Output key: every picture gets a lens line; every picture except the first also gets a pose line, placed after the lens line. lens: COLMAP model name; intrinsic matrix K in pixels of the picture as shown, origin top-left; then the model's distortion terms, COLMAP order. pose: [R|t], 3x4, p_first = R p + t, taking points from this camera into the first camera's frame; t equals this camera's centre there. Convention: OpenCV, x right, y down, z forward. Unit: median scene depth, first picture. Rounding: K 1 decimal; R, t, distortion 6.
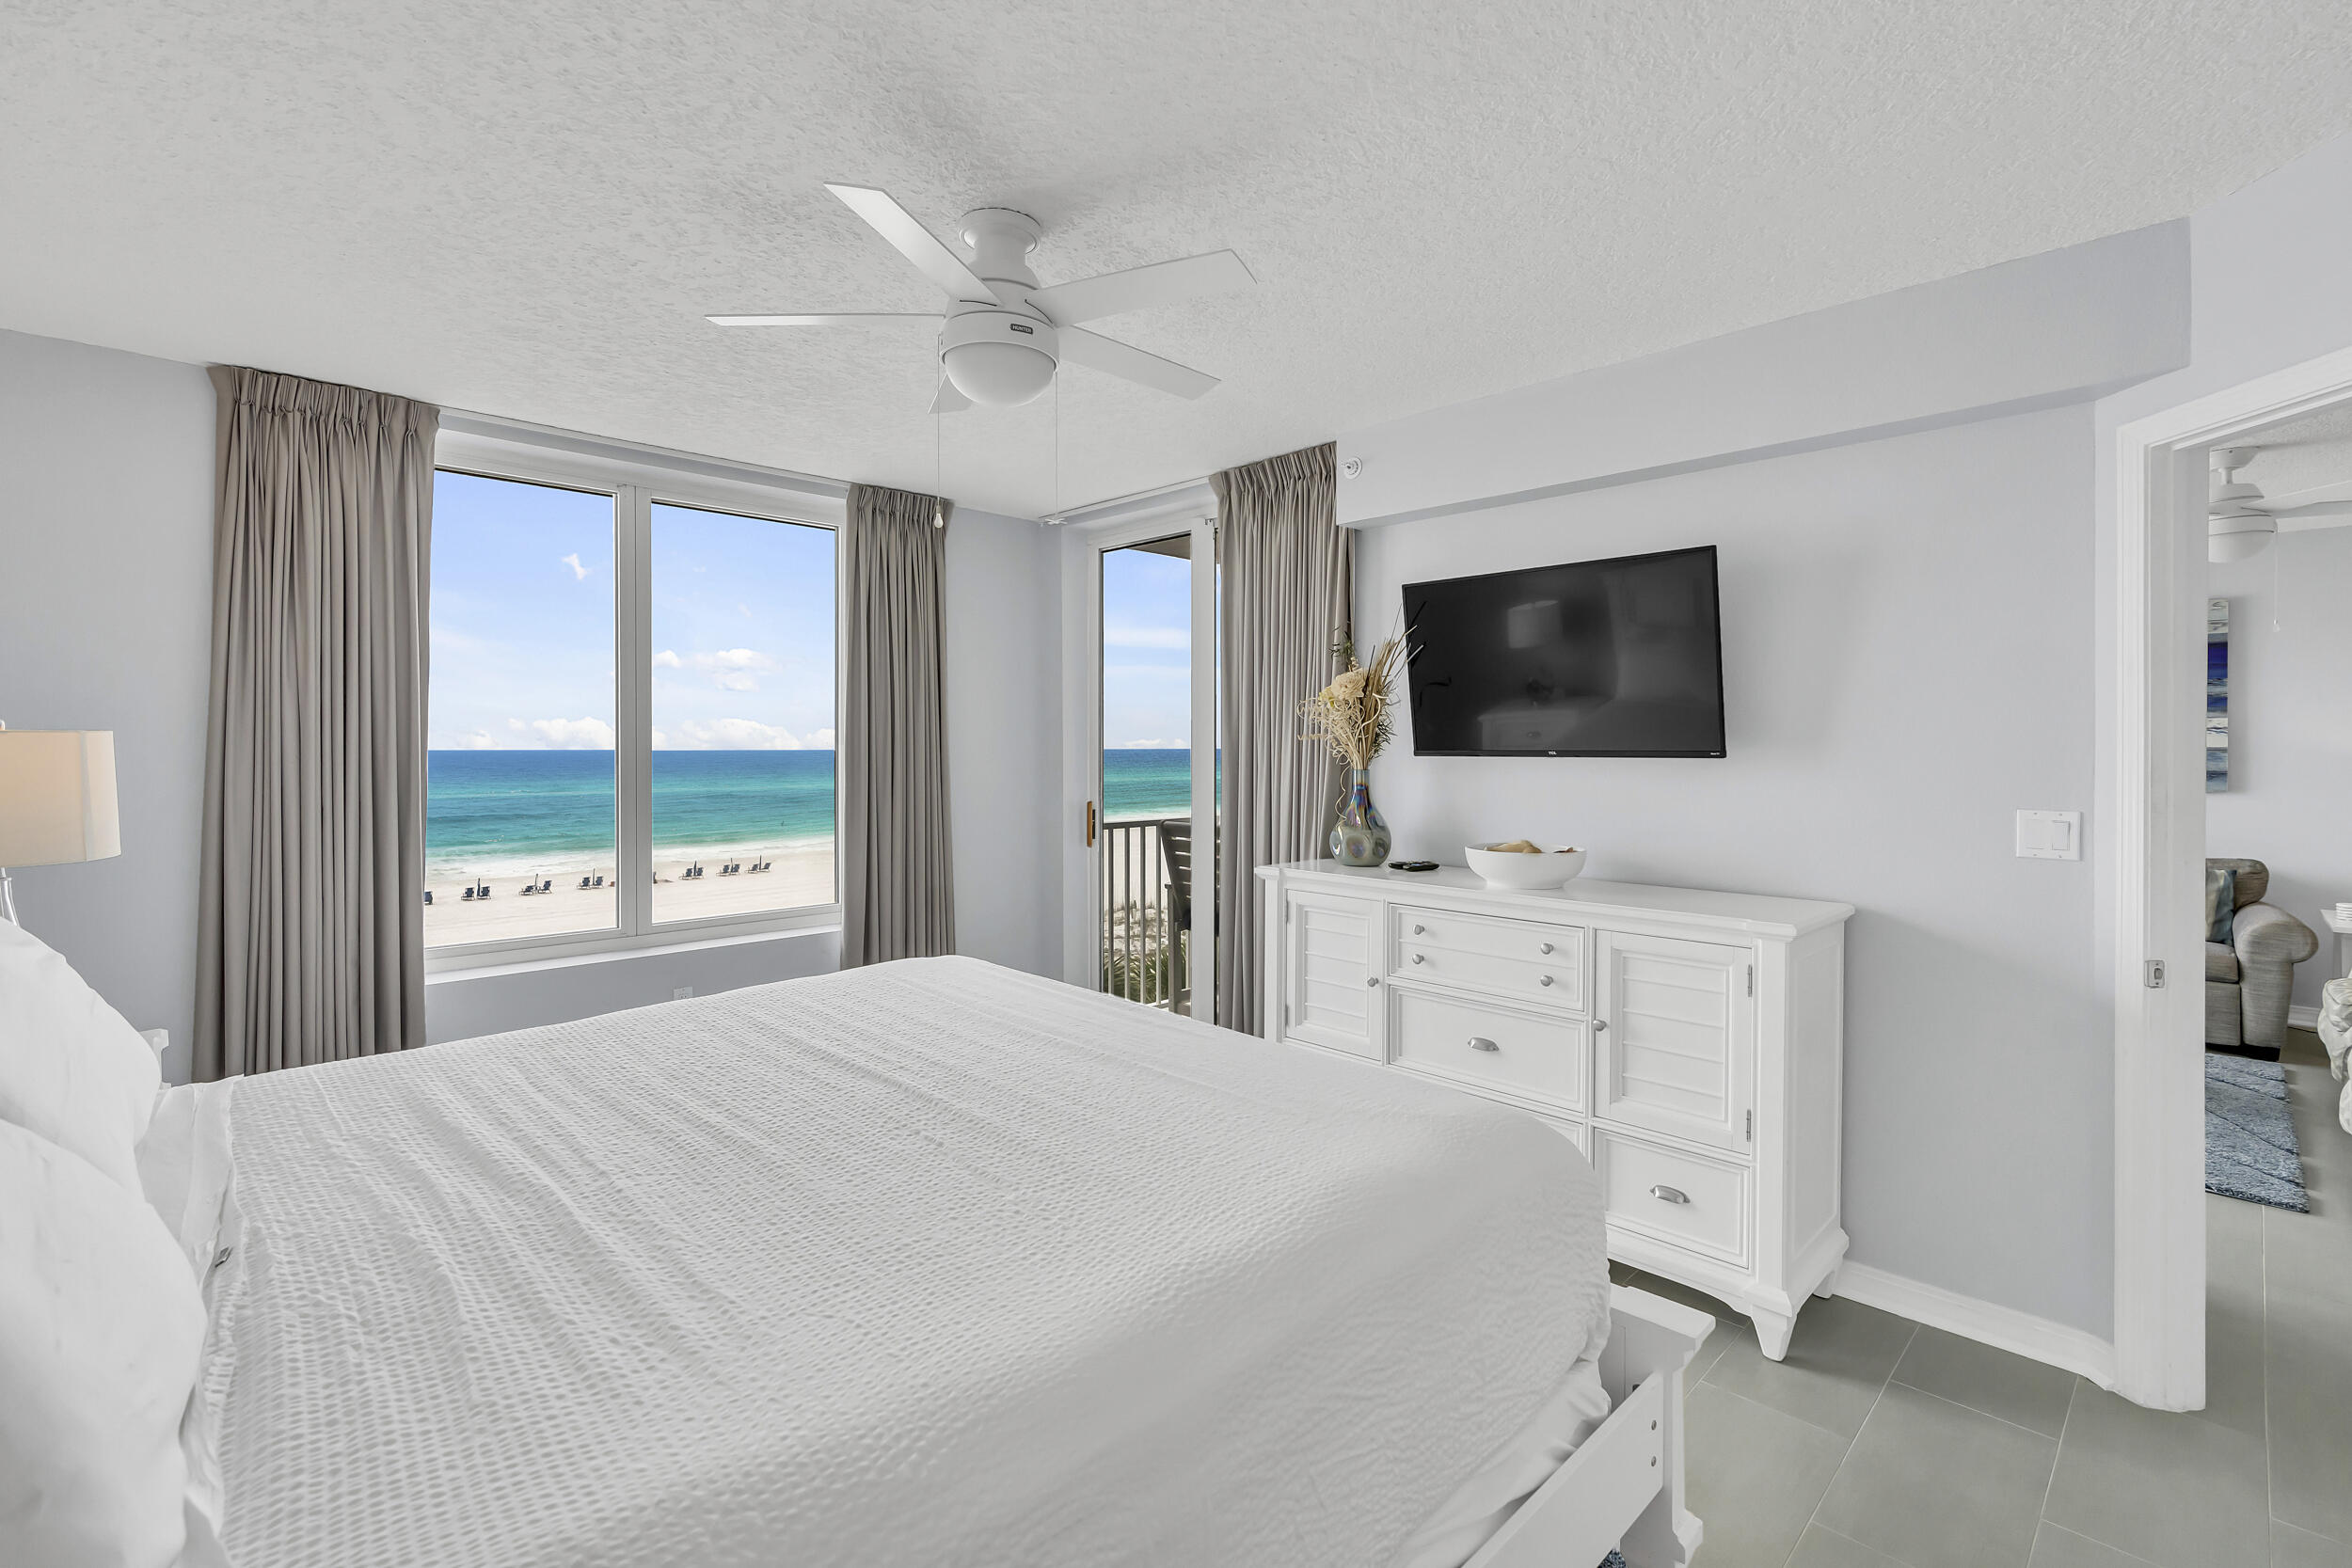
lens RADIAL K [[1066.2, 0, 1156.8], [0, 1066.2, 767.4], [0, 0, 1]] dist [-0.011970, 0.004770]
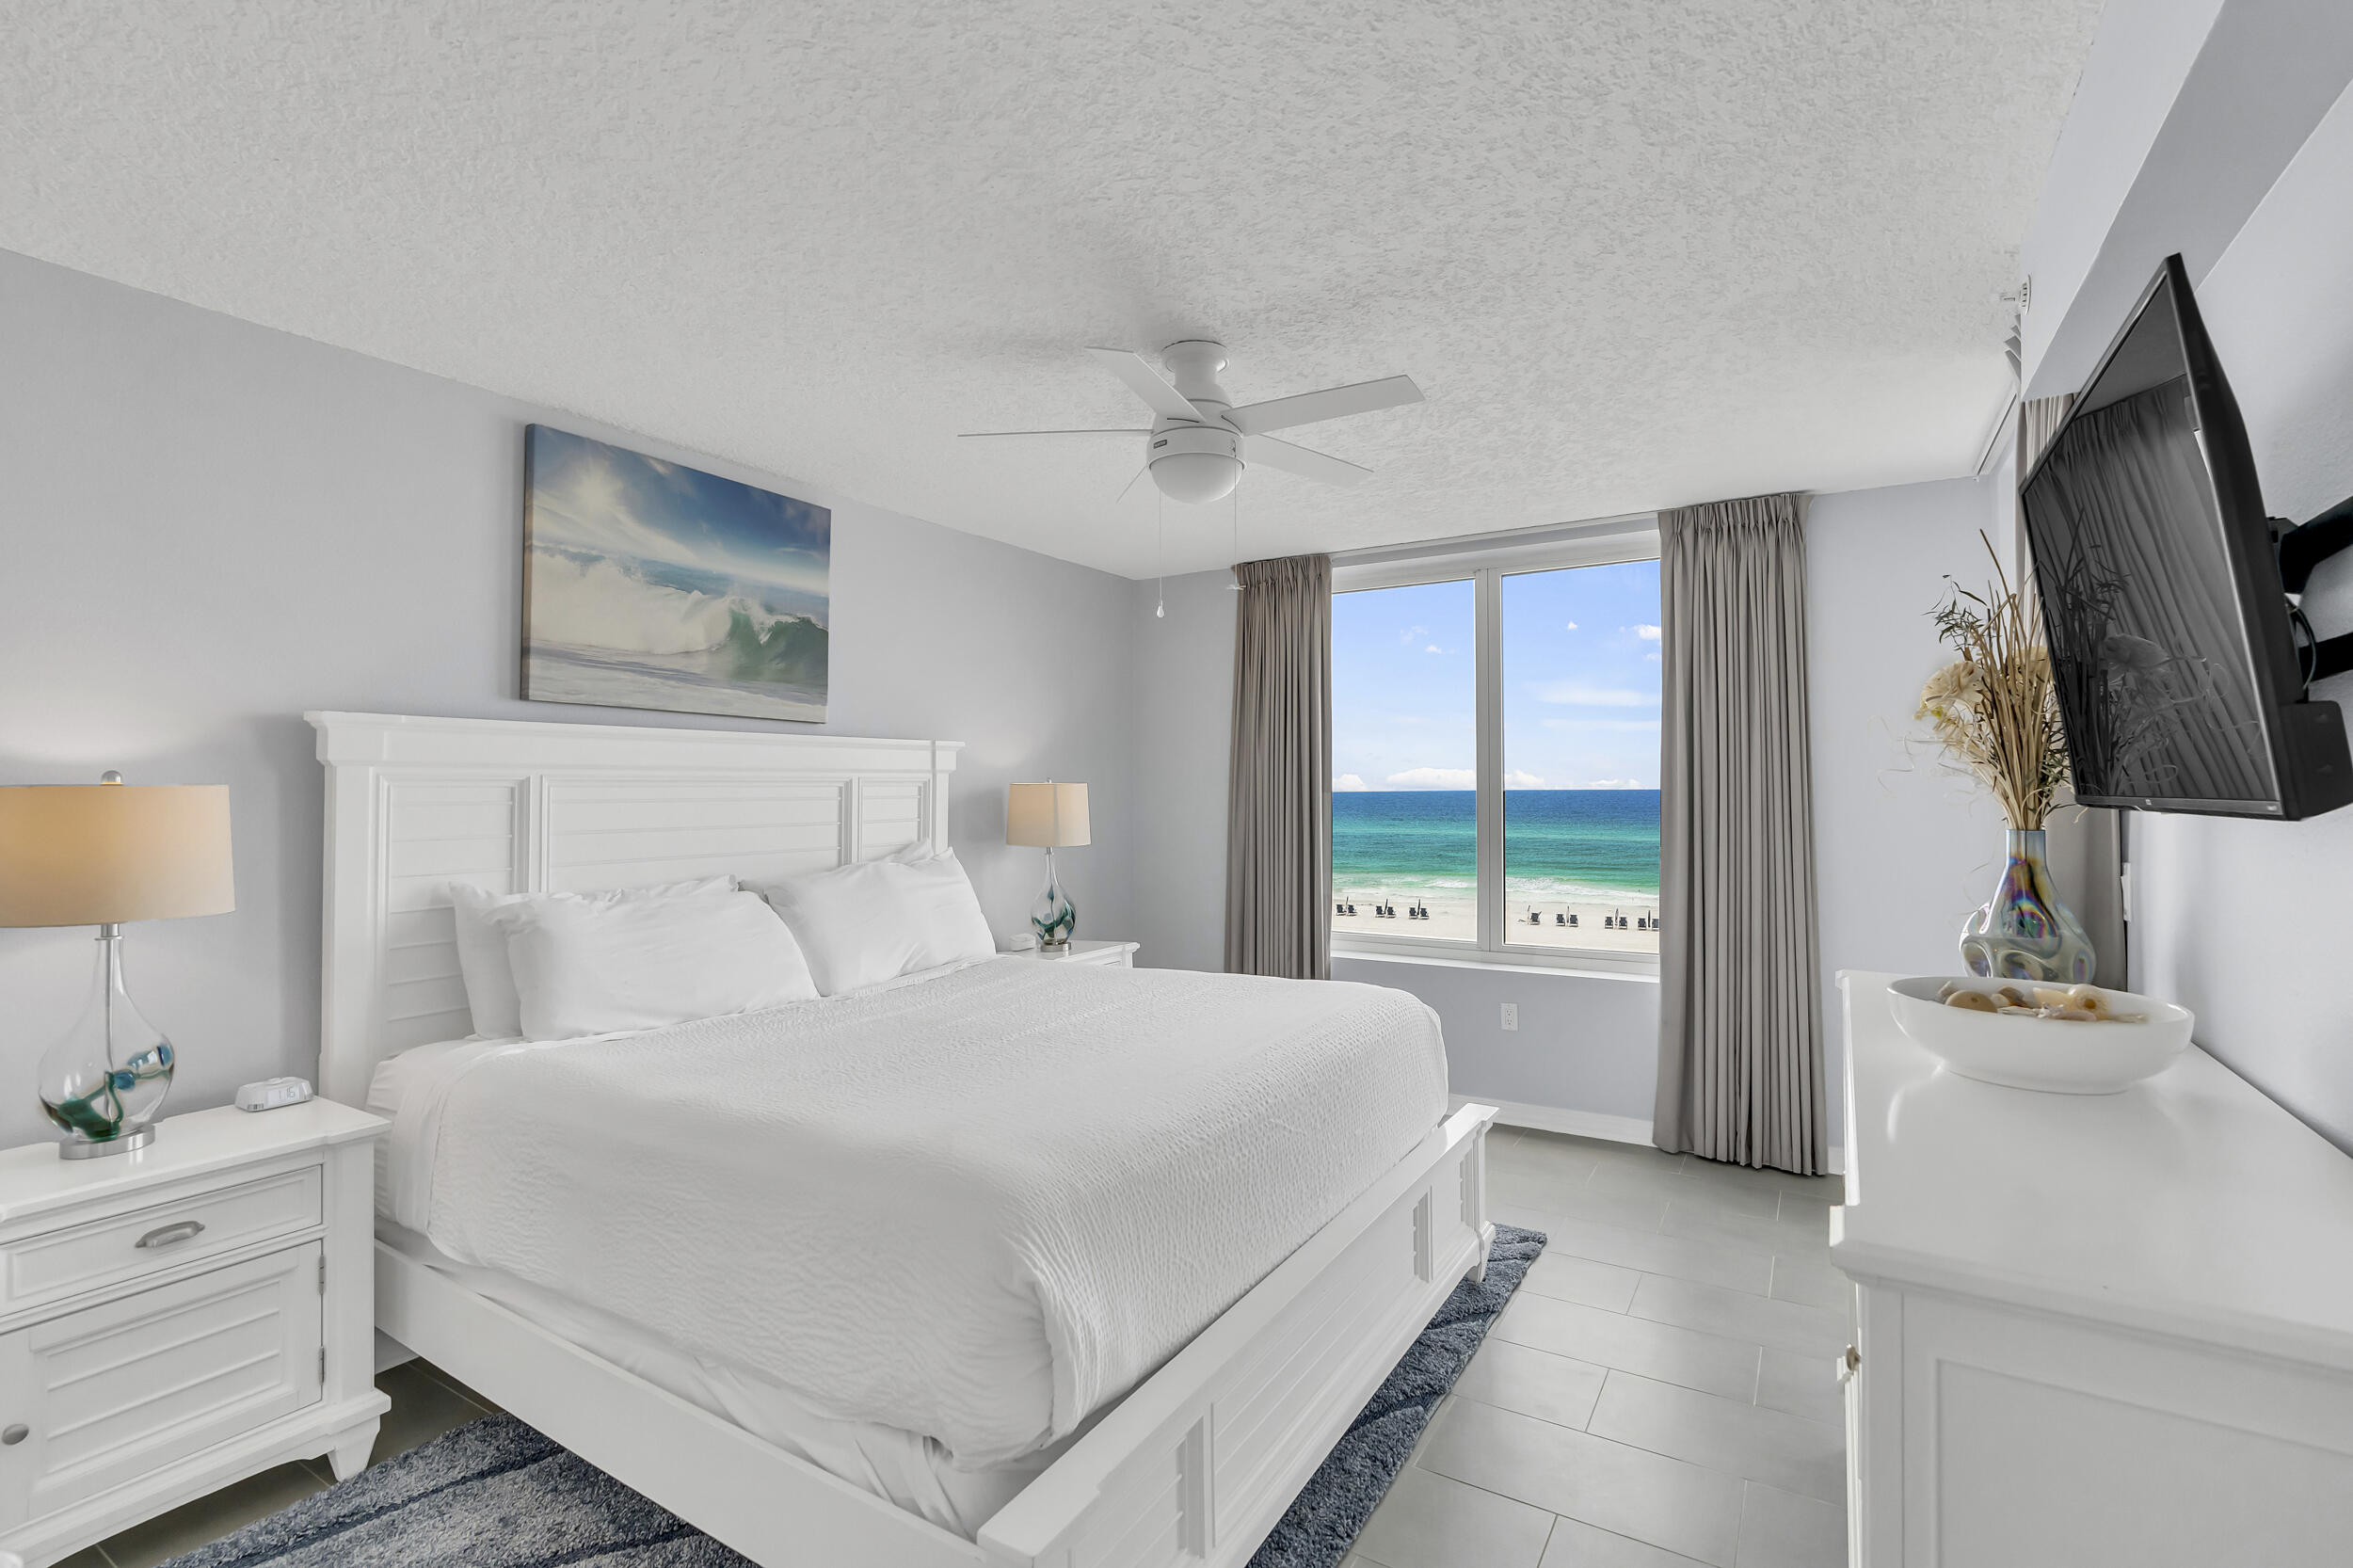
lens RADIAL K [[1075.5, 0, 1182.6], [0, 1075.5, 782.5], [0, 0, 1]] dist [0.000881, 0.000036]
pose [[0.255711, -0.017037, -0.966603, 0.572251], [-0.018640, 0.999572, -0.022549, 0.005301], [0.966574, 0.023783, 0.255284, 0.376407]]
